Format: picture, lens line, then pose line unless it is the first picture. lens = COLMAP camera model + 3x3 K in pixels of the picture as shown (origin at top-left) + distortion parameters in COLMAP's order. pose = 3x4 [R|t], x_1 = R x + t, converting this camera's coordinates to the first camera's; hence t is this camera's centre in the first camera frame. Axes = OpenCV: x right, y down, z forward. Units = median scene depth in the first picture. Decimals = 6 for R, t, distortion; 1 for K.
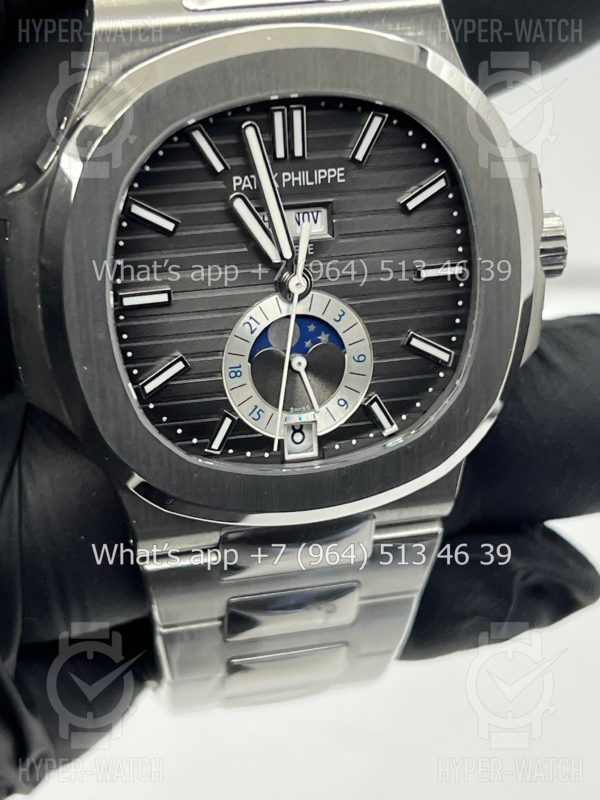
lens RADIAL K [[1933.7, 0, 300.0], [0, 1933.7, 400.0], [0, 0, 1]] dist [0.142591, -0.035086]
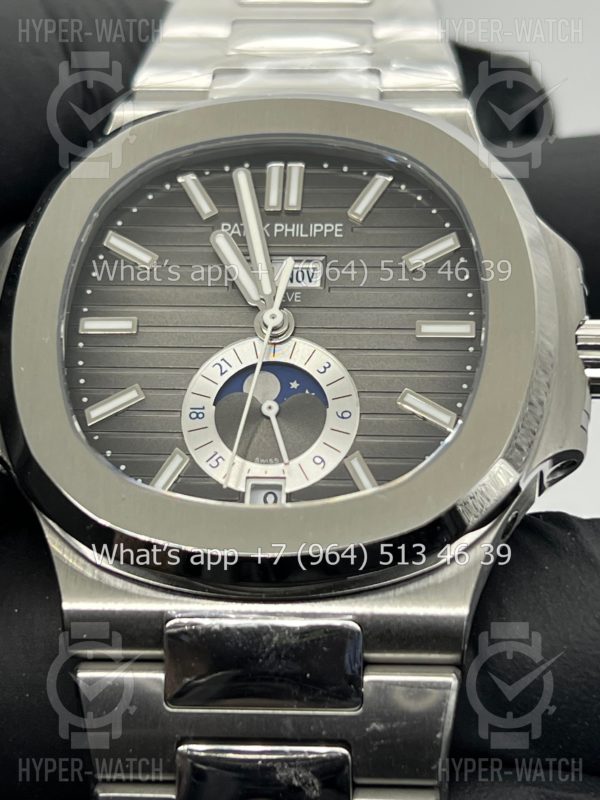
lens RADIAL K [[1933.7, 0, 300.0], [0, 1933.7, 400.0], [0, 0, 1]] dist [0.142591, -0.035086]
pose [[0.943990, -0.056595, -0.325086, 0.297650], [-0.171725, 0.756999, -0.630446, 0.528553], [0.281770, 0.650960, 0.704881, 0.389199]]
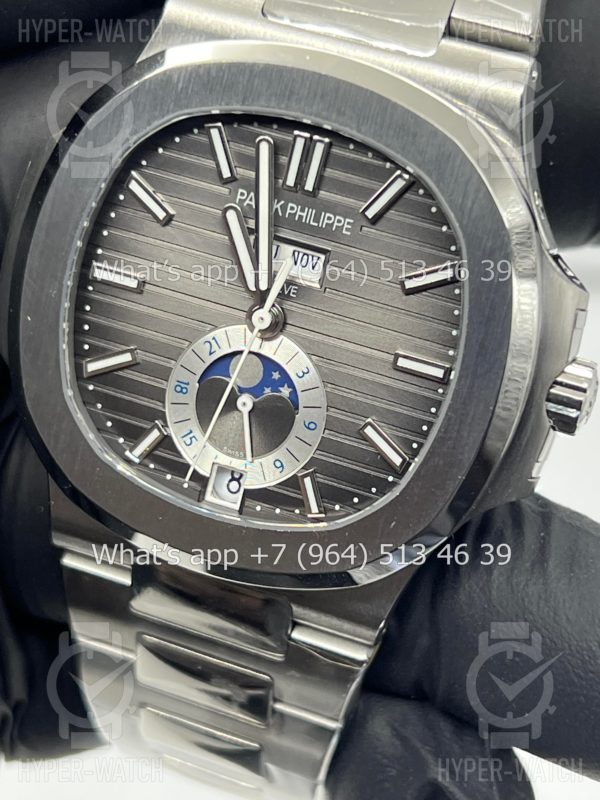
lens RADIAL K [[1933.7, 0, 300.0], [0, 1933.7, 400.0], [0, 0, 1]] dist [0.142591, -0.035086]
pose [[0.833109, 0.341522, -0.435077, 0.428819], [-0.395156, 0.917903, -0.036140, 0.002526], [0.387016, 0.202031, 0.899668, 0.172903]]
